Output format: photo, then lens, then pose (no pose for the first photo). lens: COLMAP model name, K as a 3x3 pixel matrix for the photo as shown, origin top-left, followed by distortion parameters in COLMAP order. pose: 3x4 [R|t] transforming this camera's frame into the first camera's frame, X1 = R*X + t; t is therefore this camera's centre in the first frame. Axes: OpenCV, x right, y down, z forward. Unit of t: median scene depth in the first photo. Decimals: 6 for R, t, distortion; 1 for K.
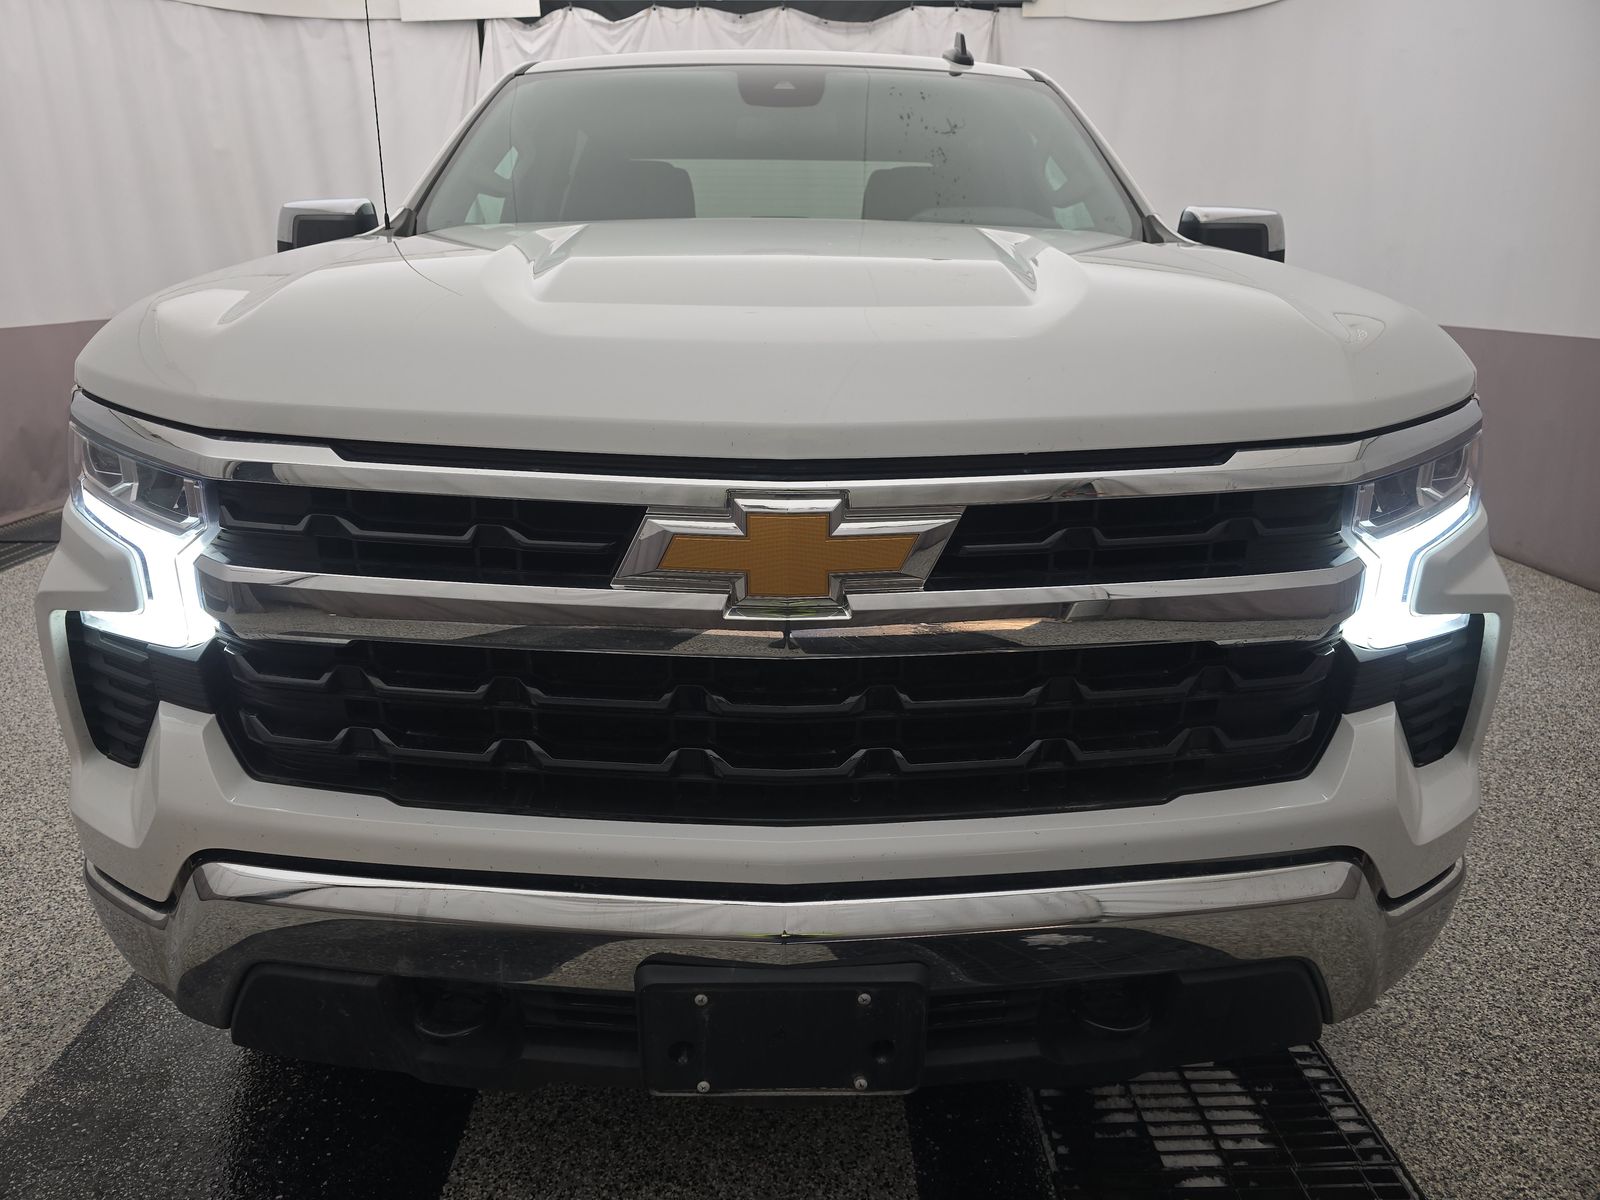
lens RADIAL K [[1059.2, 0, 800.0], [0, 1059.2, 600.0], [0, 0, 1]] dist [0.031642, -0.036072]
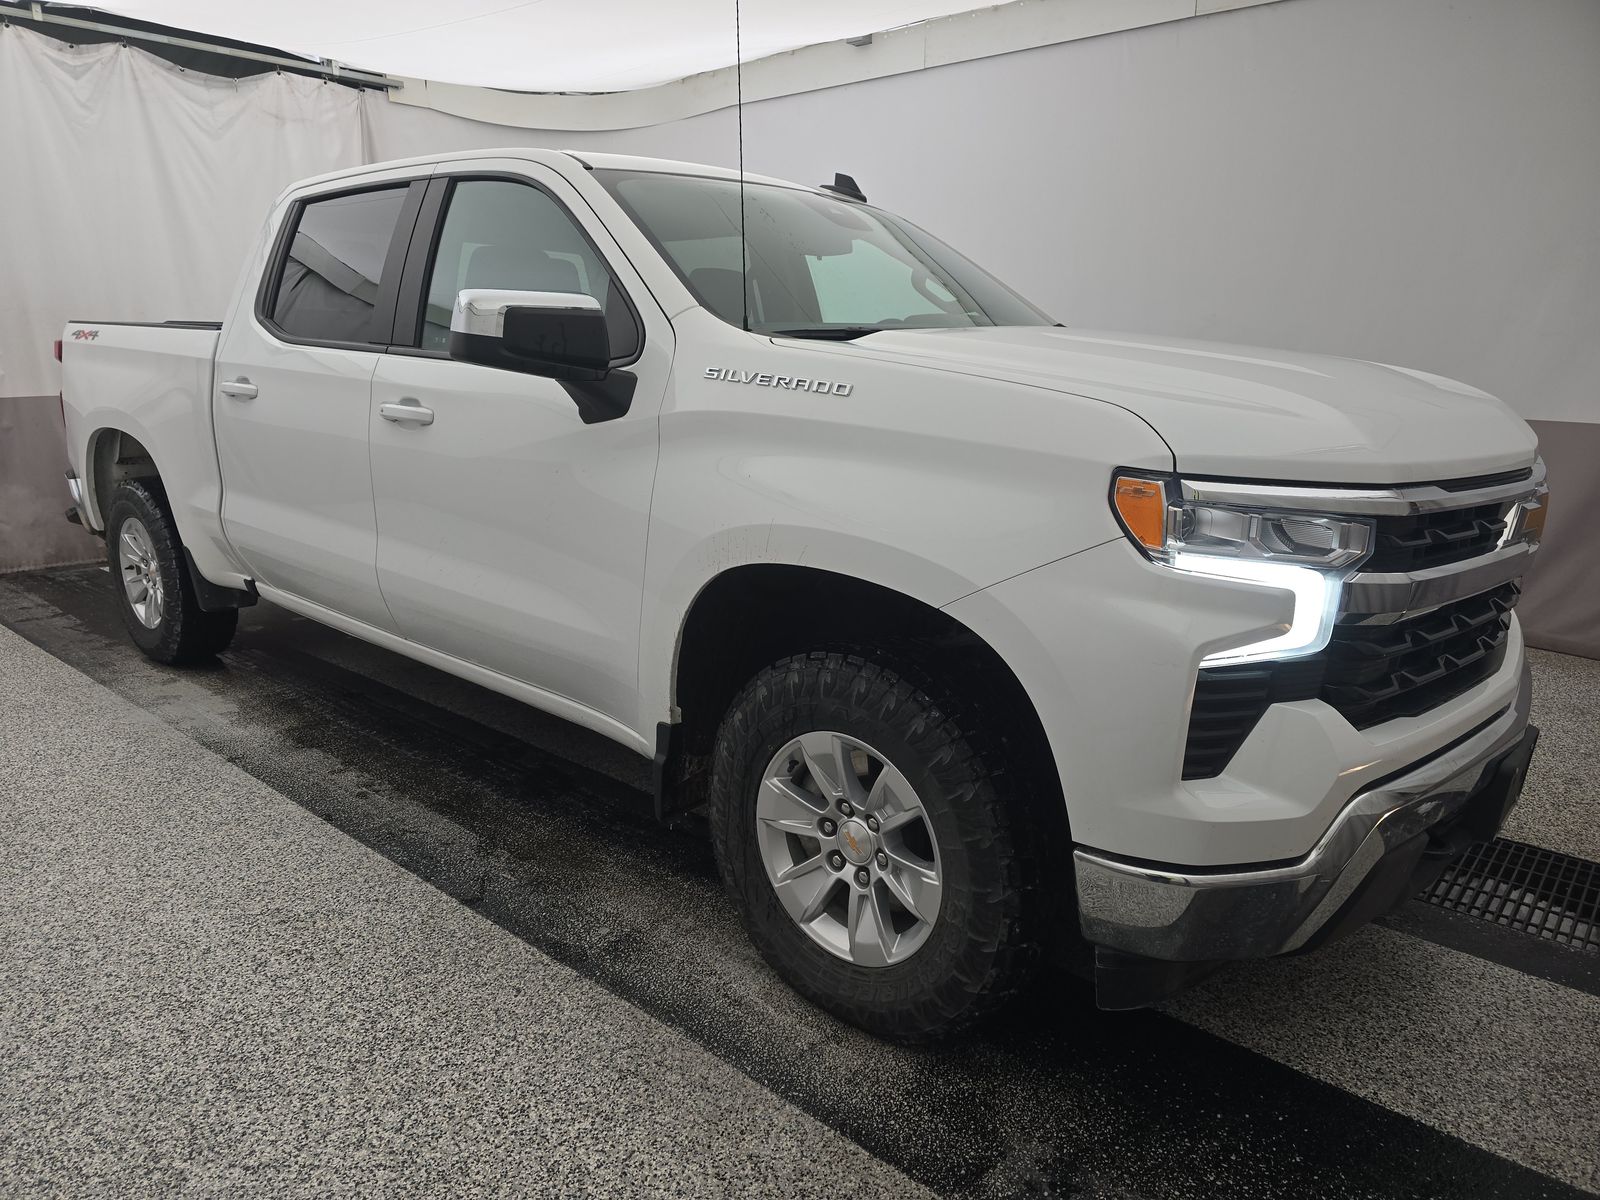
lens RADIAL K [[1059.2, 0, 800.0], [0, 1059.2, 600.0], [0, 0, 1]] dist [0.031642, -0.036072]
pose [[0.680492, -0.166037, 0.713696, -0.328609], [0.210303, 0.977268, 0.026837, -0.030976], [-0.701928, 0.131830, 0.699941, 0.083920]]
